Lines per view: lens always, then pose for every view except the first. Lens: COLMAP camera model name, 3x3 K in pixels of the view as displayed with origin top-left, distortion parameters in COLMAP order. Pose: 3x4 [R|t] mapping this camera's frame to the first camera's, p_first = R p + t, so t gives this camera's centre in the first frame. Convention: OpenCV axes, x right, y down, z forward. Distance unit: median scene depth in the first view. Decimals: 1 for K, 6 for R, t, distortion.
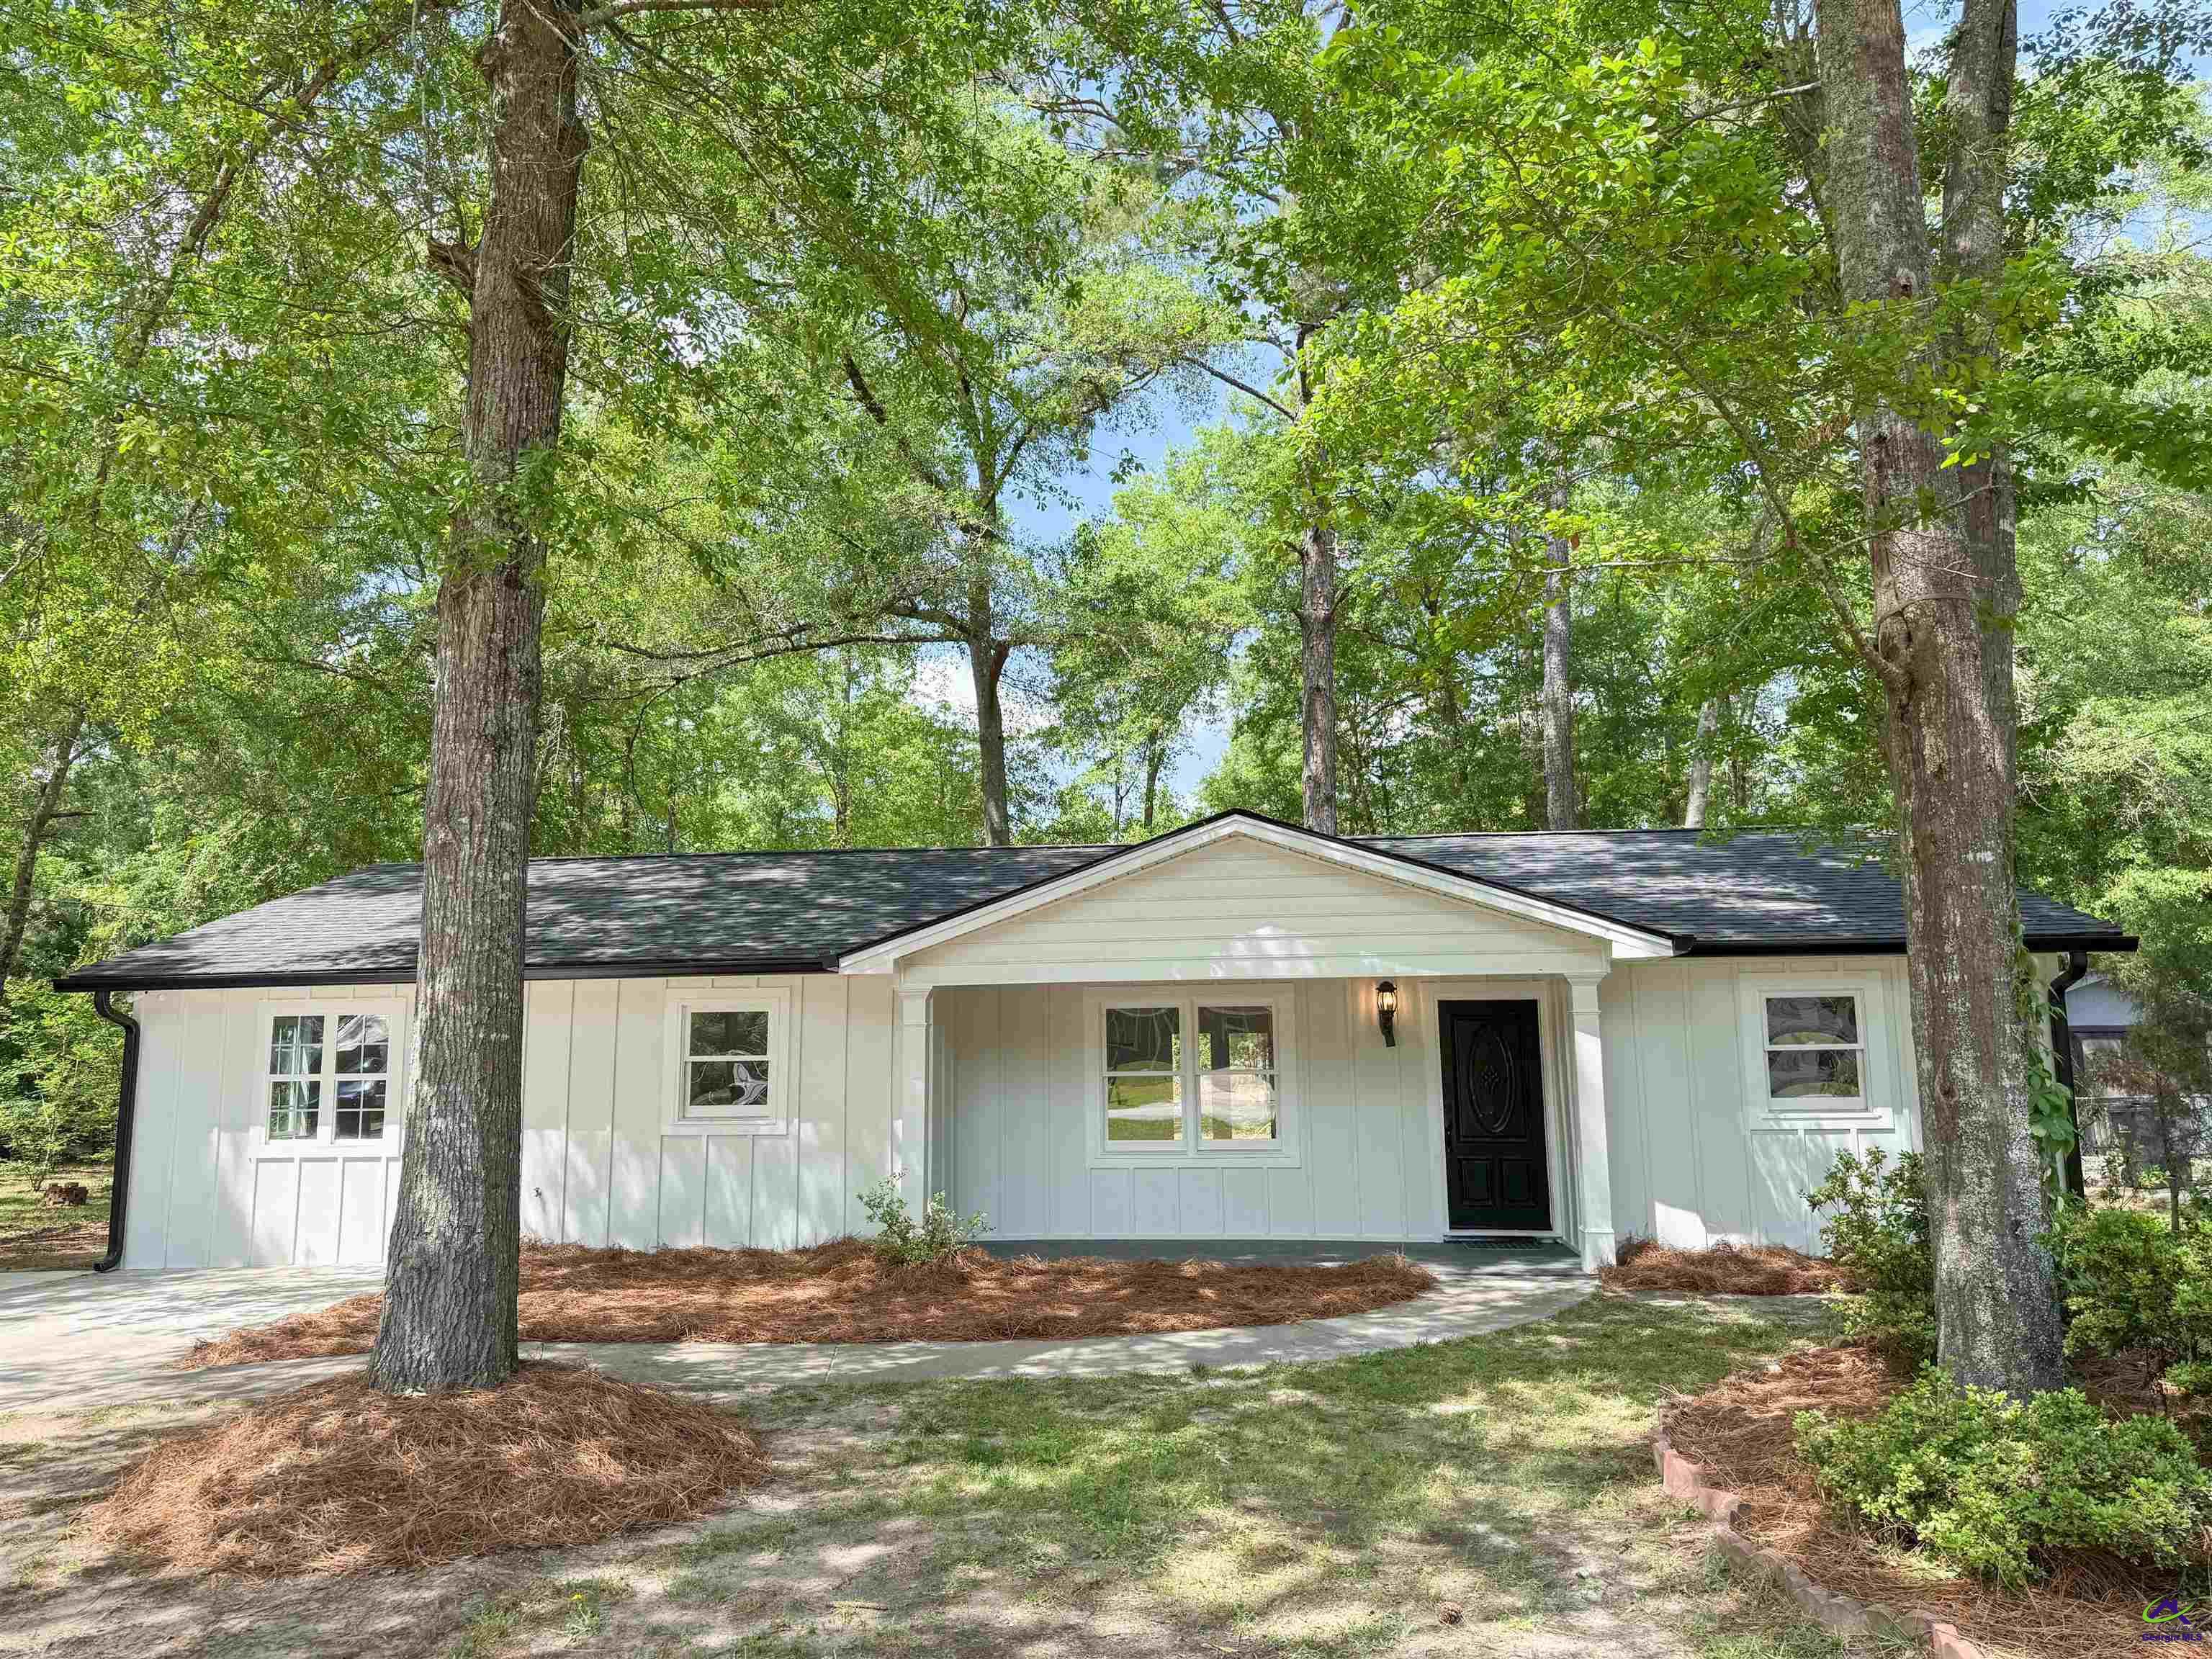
lens RADIAL K [[1542.1, 0, 1106.0], [0, 1542.1, 829.5], [0, 0, 1]] dist [0.085536, -0.094733]
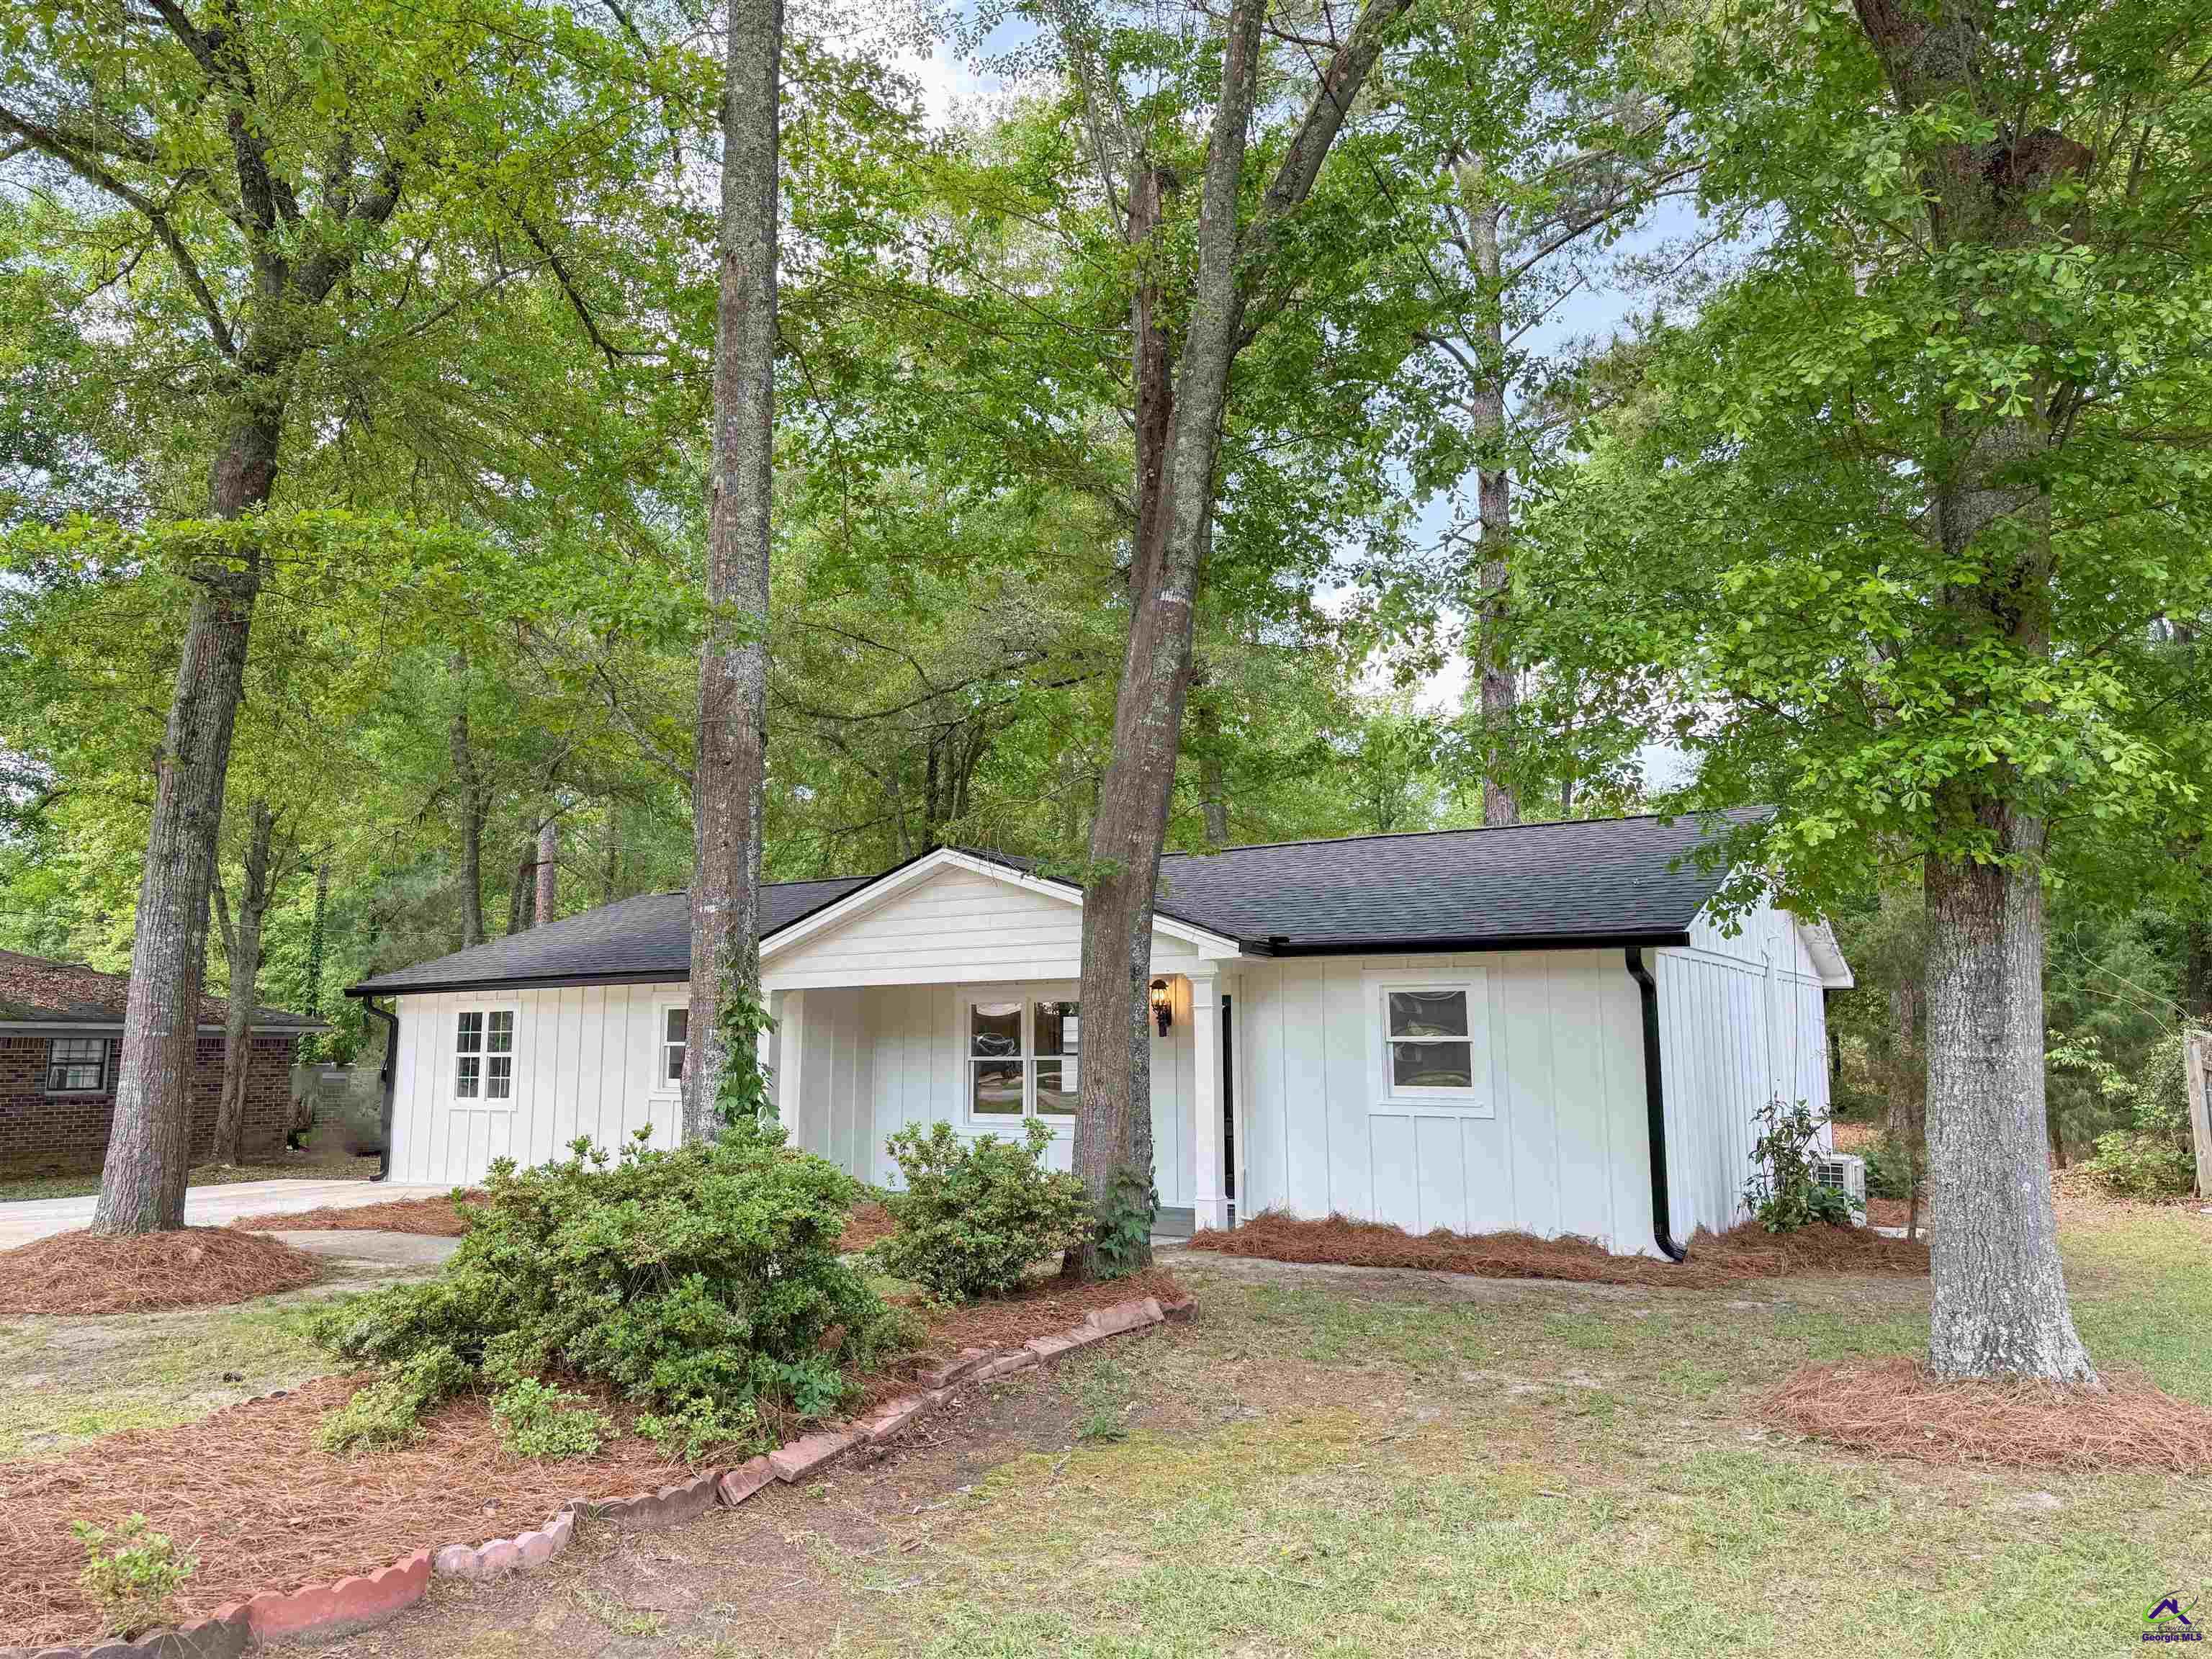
lens RADIAL K [[1542.1, 0, 1106.0], [0, 1542.1, 829.5], [0, 0, 1]] dist [0.085536, -0.094733]
pose [[0.898215, -0.053750, -0.436259, 0.648926], [0.059530, 0.998226, -0.000420, -0.013998], [0.435507, -0.025593, 0.899821, -0.038891]]
